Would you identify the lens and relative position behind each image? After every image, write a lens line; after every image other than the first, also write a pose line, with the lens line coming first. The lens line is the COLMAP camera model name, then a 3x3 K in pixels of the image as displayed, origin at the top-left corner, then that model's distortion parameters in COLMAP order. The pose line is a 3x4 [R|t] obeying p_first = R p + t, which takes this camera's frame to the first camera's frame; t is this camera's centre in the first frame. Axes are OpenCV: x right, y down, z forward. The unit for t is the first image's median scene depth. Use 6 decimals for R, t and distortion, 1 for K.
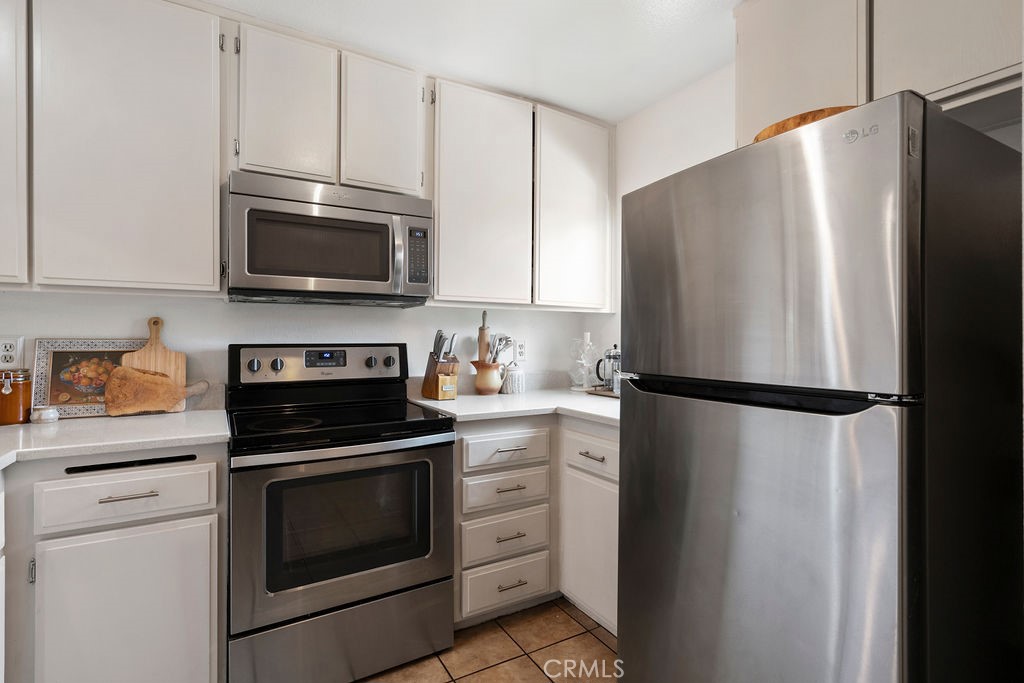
lens RADIAL K [[494.6, 0, 515.6], [0, 494.6, 333.7], [0, 0, 1]] dist [-0.002134, 0.000075]
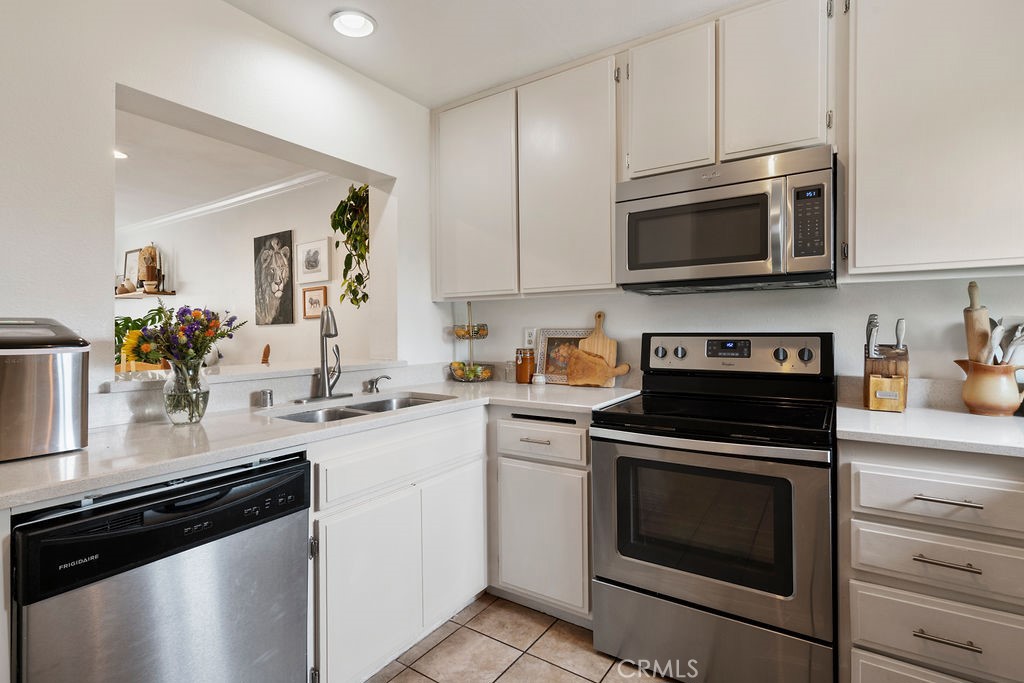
lens RADIAL K [[494.6, 0, 515.6], [0, 494.6, 333.7], [0, 0, 1]] dist [-0.002134, 0.000075]
pose [[0.431224, 0.003234, -0.902239, 0.339181], [0.014259, 0.999844, 0.010399, 0.006951], [0.902132, -0.017349, 0.431111, 0.254329]]
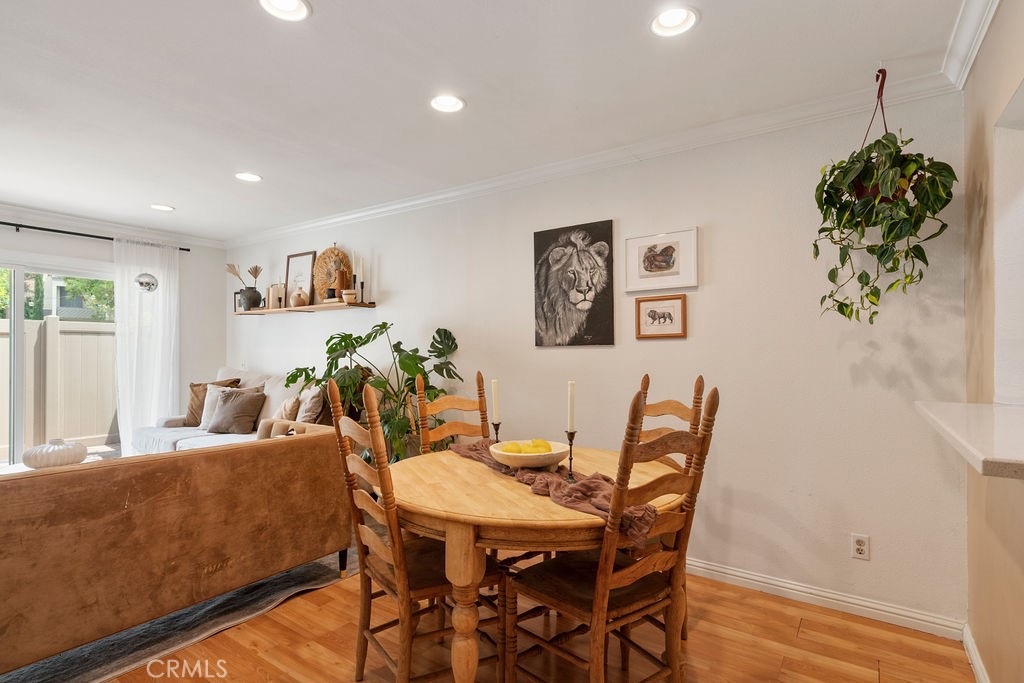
lens RADIAL K [[498.3, 0, 519.7], [0, 498.3, 345.8], [0, 0, 1]] dist [-0.002303, -0.000065]
pose [[0.429242, -0.007063, -0.903162, -0.663116], [0.006124, 0.999969, -0.004909, -0.018653], [0.903169, -0.003424, 0.429272, -0.632794]]
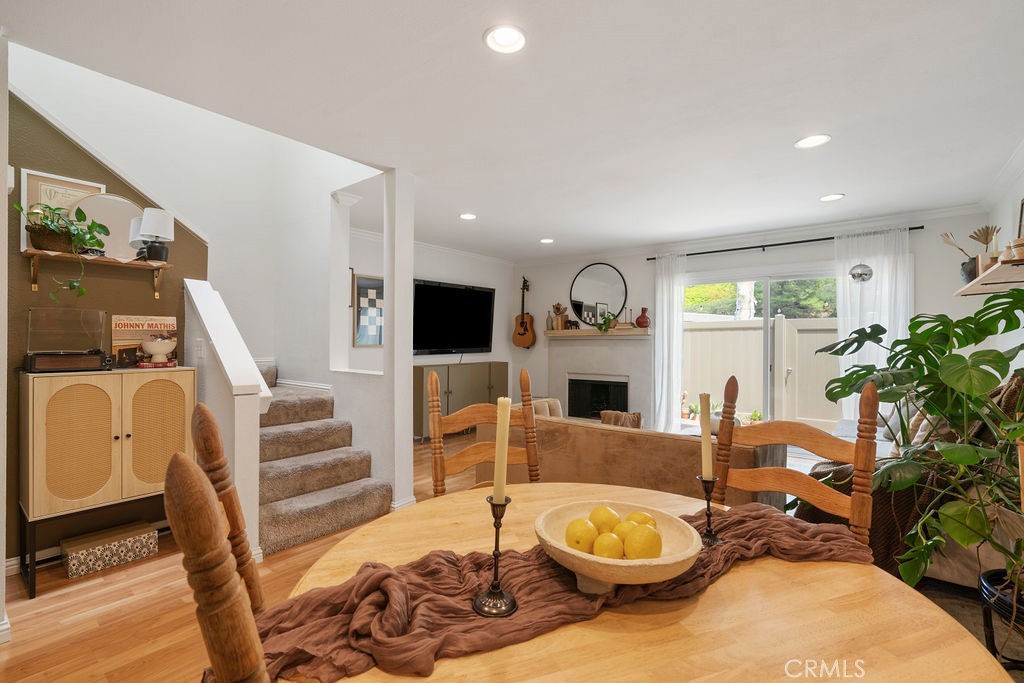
lens RADIAL K [[453.6, 0, 512.0], [0, 453.6, 341.5], [0, 0, 1]] dist [-0.007475, 0.000374]
pose [[-0.935737, -0.006890, -0.352632, -1.326908], [-0.004868, 0.999966, -0.006620, -0.002216], [0.352666, -0.004478, -0.935739, 0.229576]]
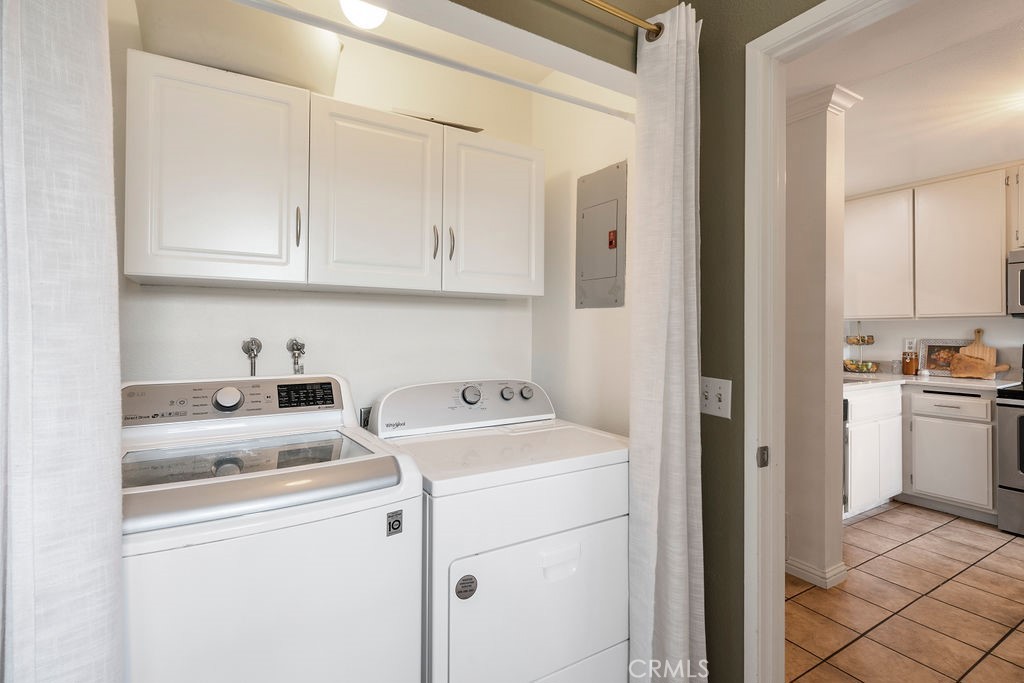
lens RADIAL K [[478.6, 0, 513.5], [0, 478.6, 329.1], [0, 0, 1]] dist [0.000395, 0.000307]
pose [[0.013015, -0.009004, -0.999875, 1.115629], [0.002605, 0.999956, -0.008971, -0.021345], [0.999912, -0.002488, 0.013038, -0.834893]]
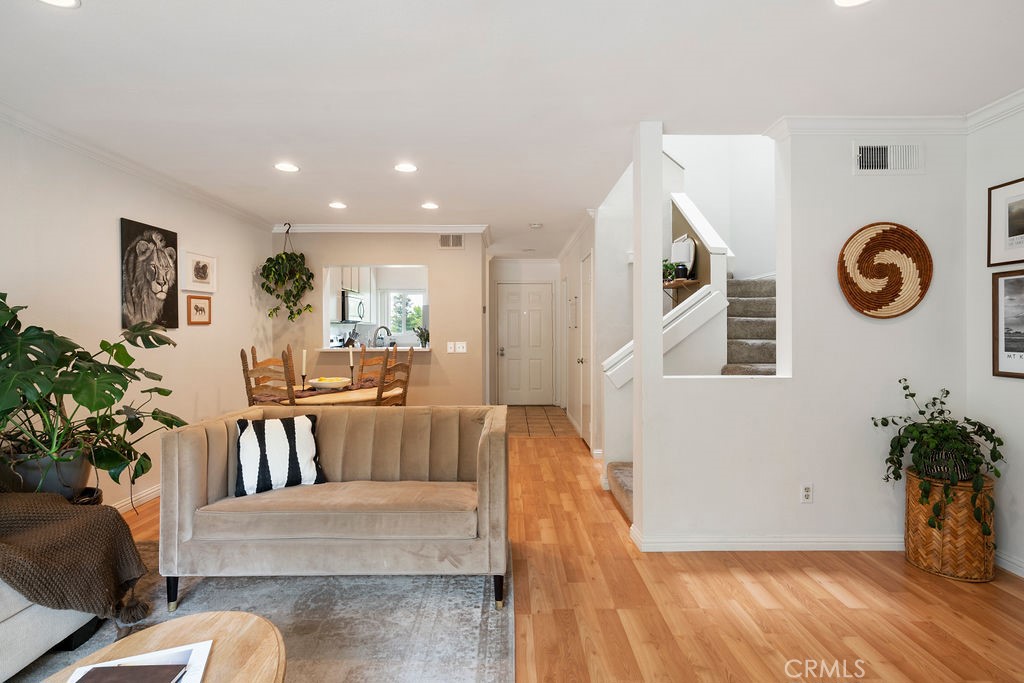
lens RADIAL K [[494.6, 0, 515.6], [0, 494.6, 333.7], [0, 0, 1]] dist [-0.002134, 0.000075]
pose [[0.499601, -0.007557, 0.866223, -3.033004], [-0.004193, 0.999929, 0.011142, -0.034028], [-0.866245, -0.009198, 0.499534, -1.939015]]
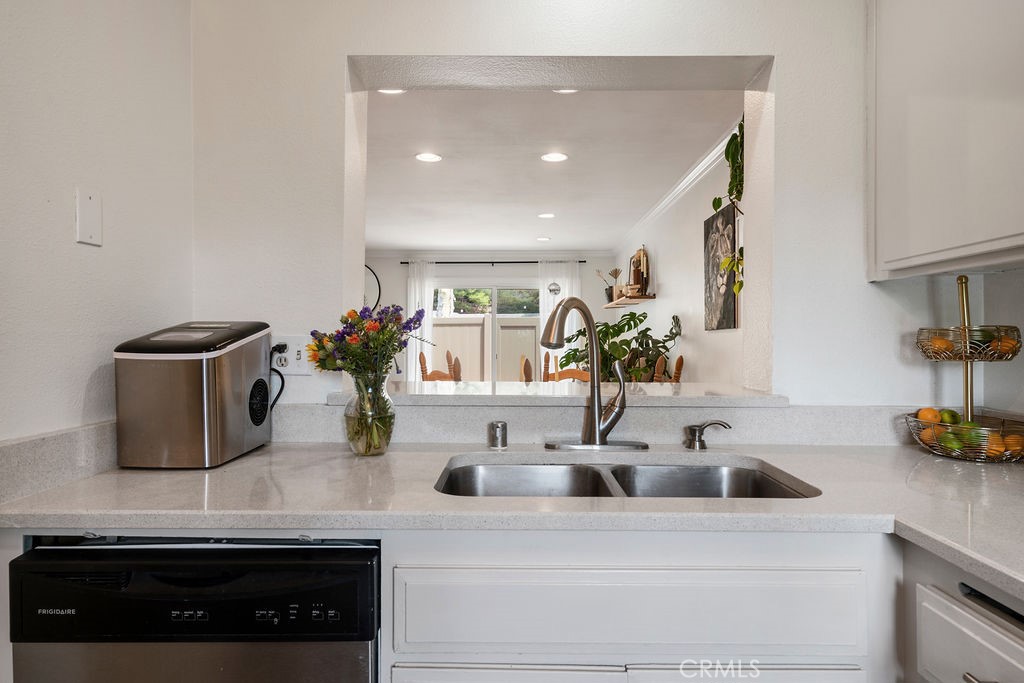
lens RADIAL K [[569.0, 0, 513.8], [0, 569.0, 337.2], [0, 0, 1]] dist [0.003588, 0.000983]
pose [[-0.525365, -0.004302, -0.850866, -0.093535], [0.002761, 0.999973, -0.006761, 0.009489], [0.850872, -0.005901, -0.525339, 0.650833]]
